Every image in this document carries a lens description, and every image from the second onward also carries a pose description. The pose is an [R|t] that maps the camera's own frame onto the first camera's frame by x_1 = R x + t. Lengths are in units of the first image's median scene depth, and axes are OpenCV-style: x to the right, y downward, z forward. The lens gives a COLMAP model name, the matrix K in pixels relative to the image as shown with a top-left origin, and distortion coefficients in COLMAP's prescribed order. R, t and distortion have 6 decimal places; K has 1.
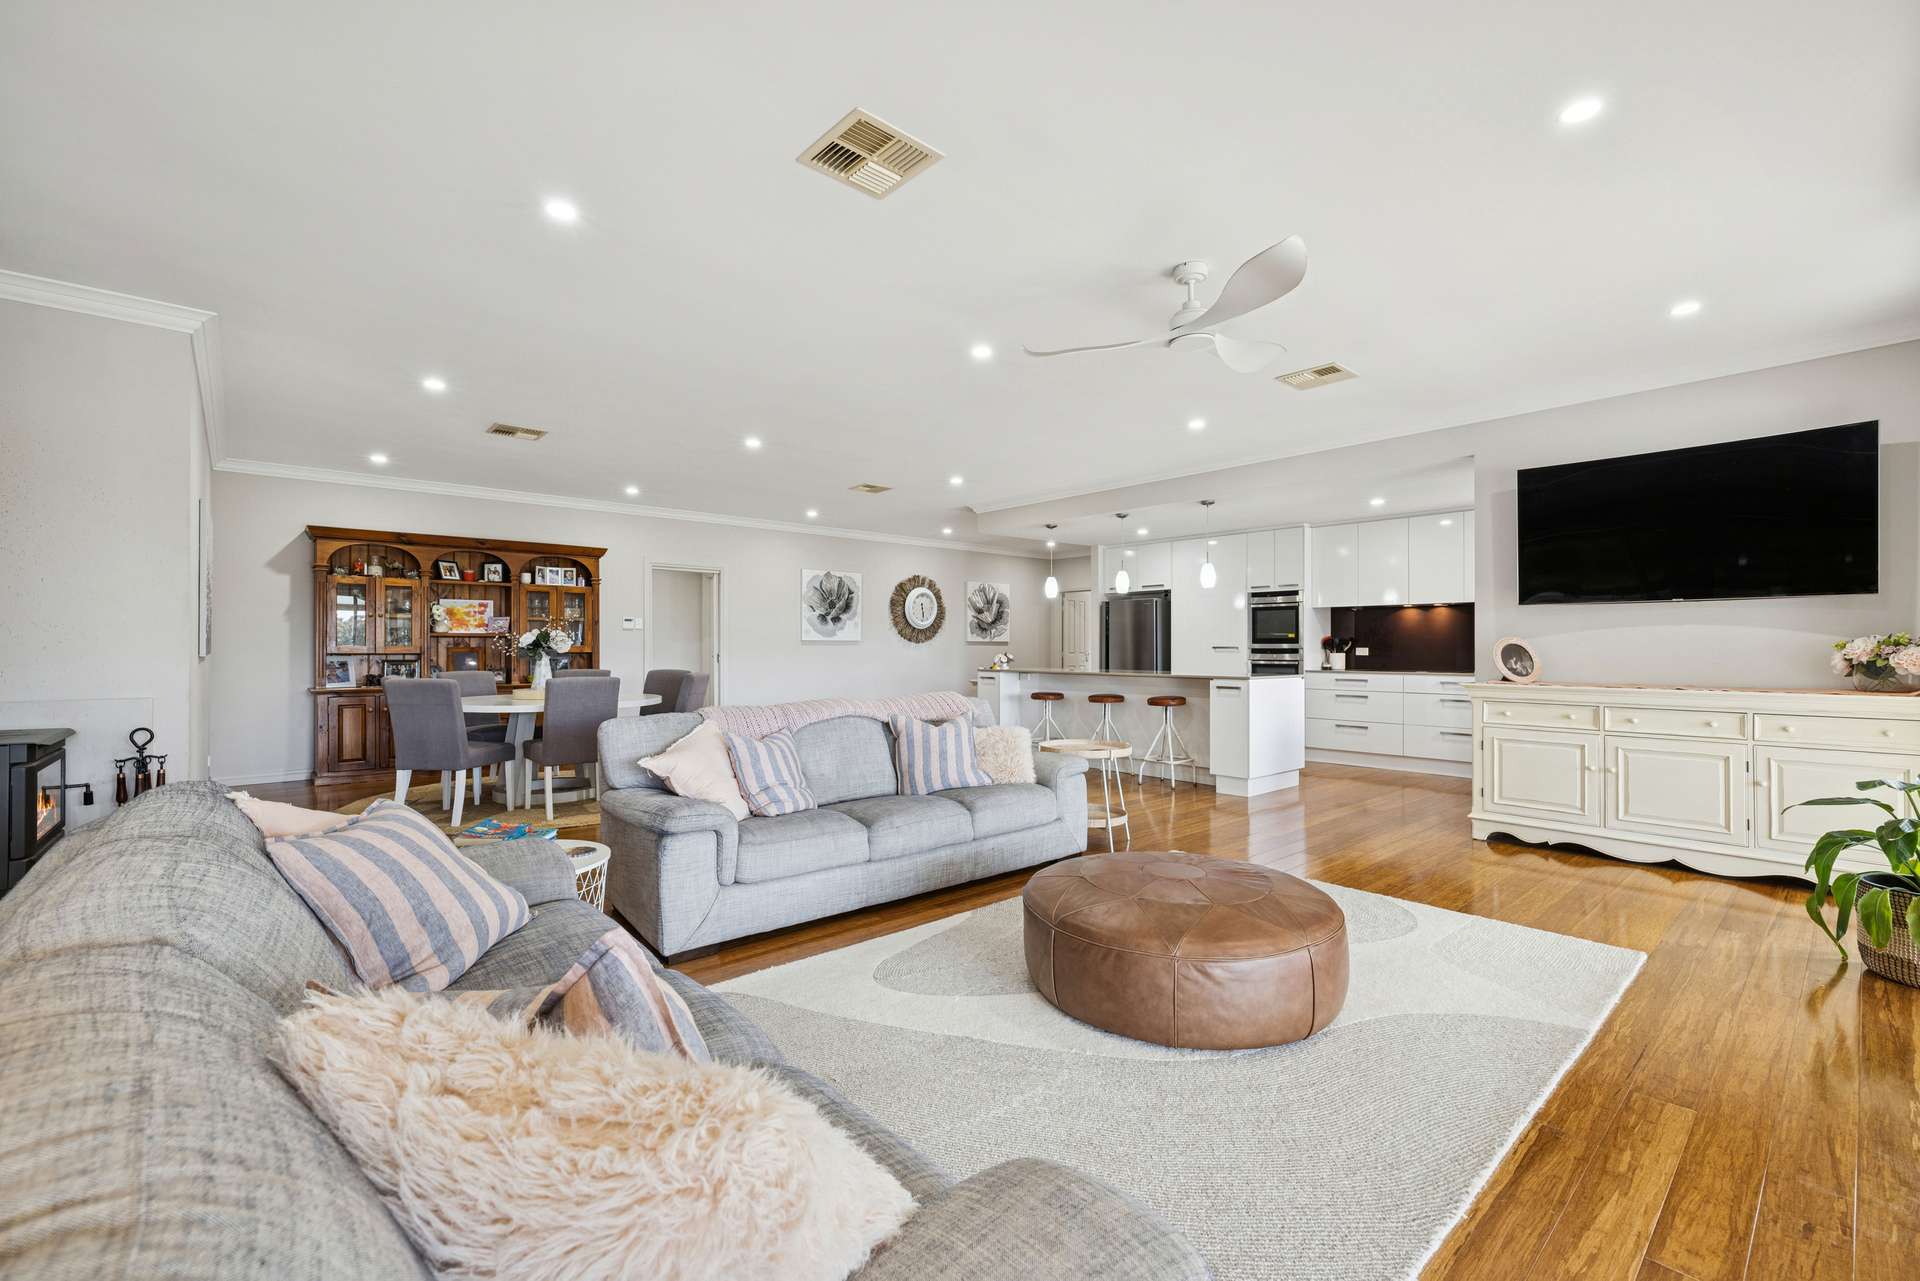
lens RADIAL K [[834.4, 0, 961.8], [0, 834.4, 640.2], [0, 0, 1]] dist [0.000246, -0.000037]
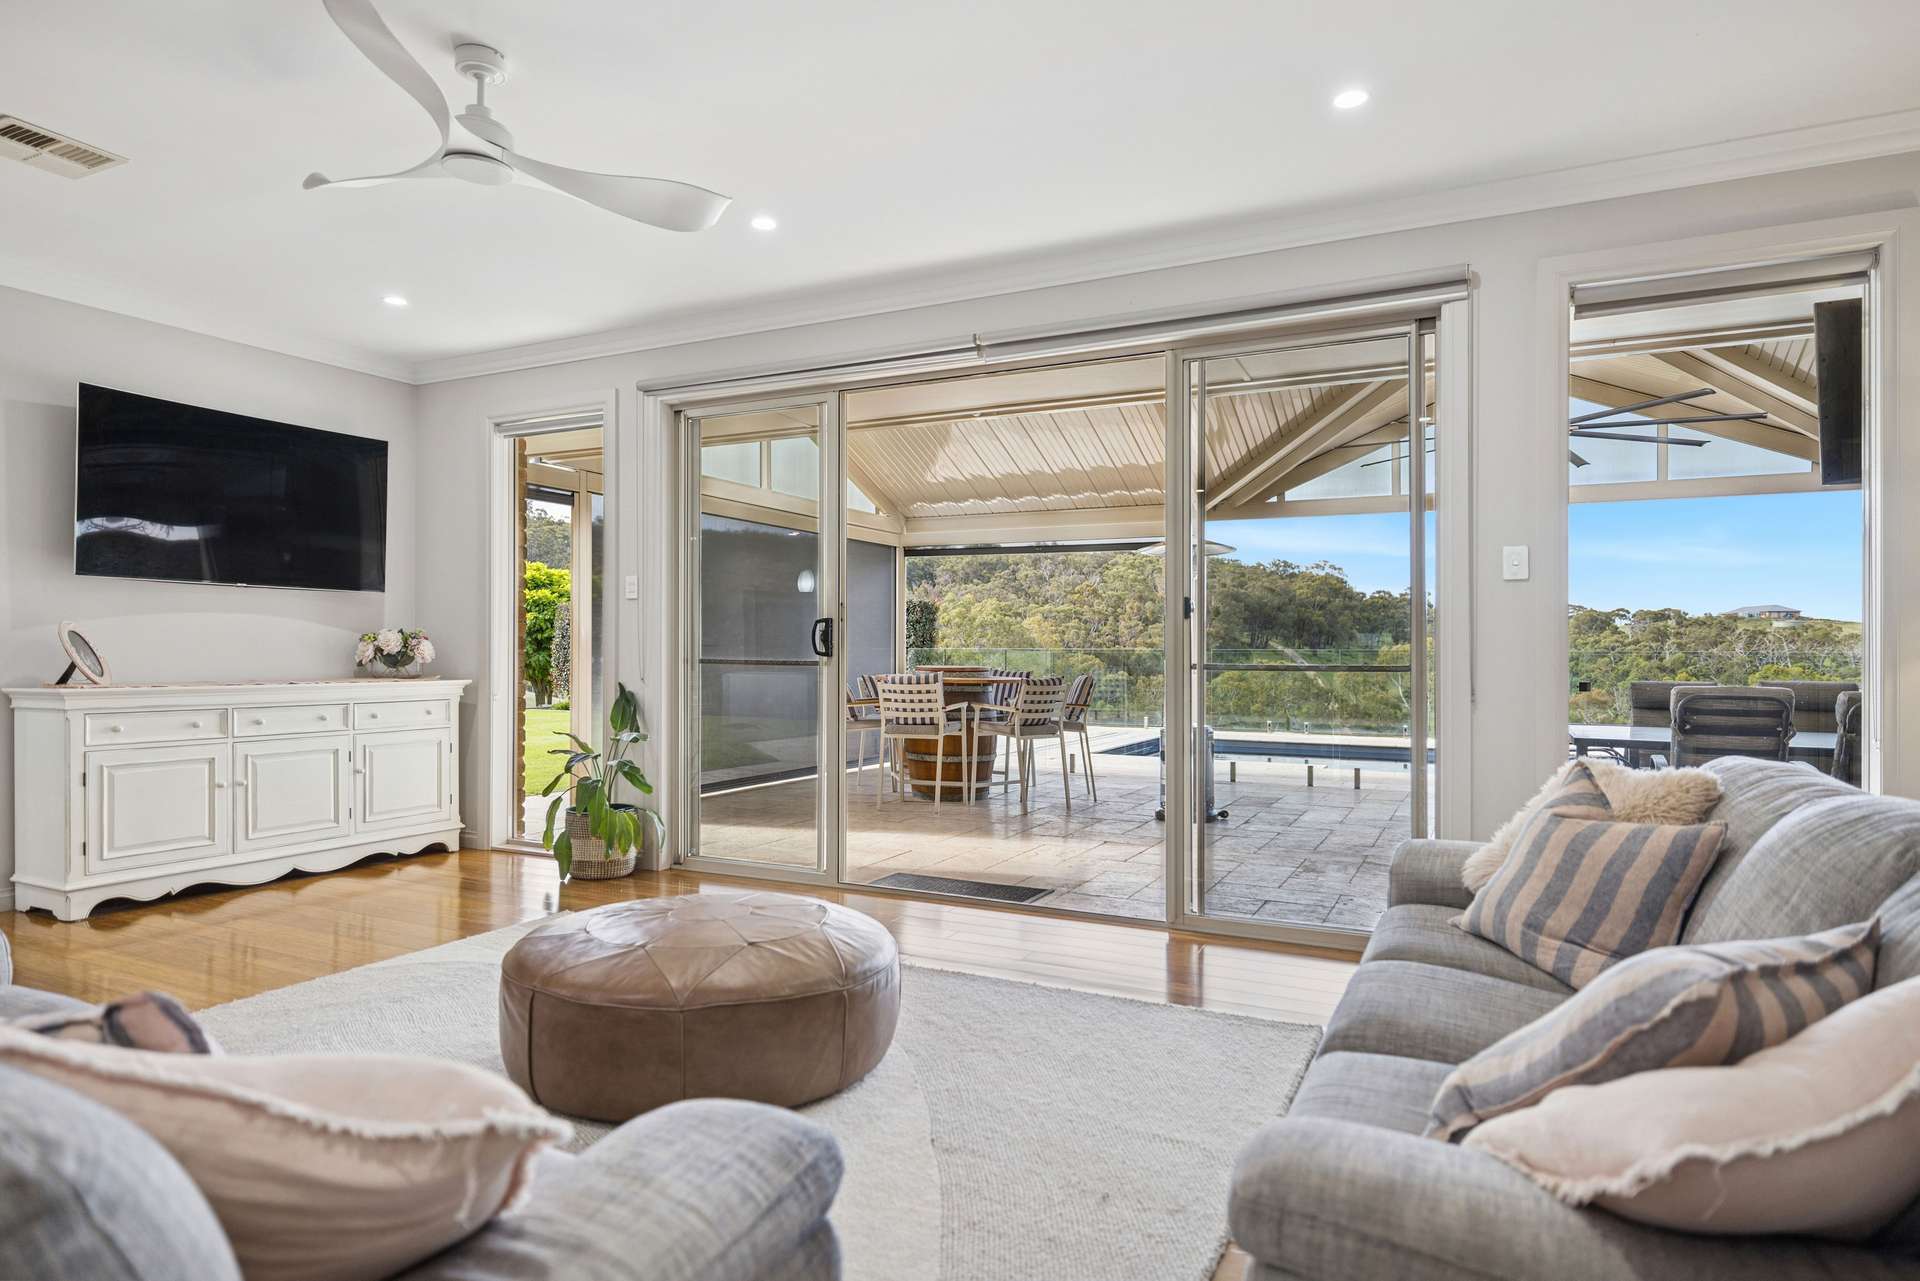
lens RADIAL K [[1090.6, 0, 962.0], [0, 1090.6, 648.5], [0, 0, 1]] dist [-0.002776, -0.001585]
pose [[-0.370547, -0.001803, 0.928812, -0.503553], [-0.012819, 0.999913, -0.003173, 0.014111], [-0.928725, -0.013082, -0.370538, 0.724370]]
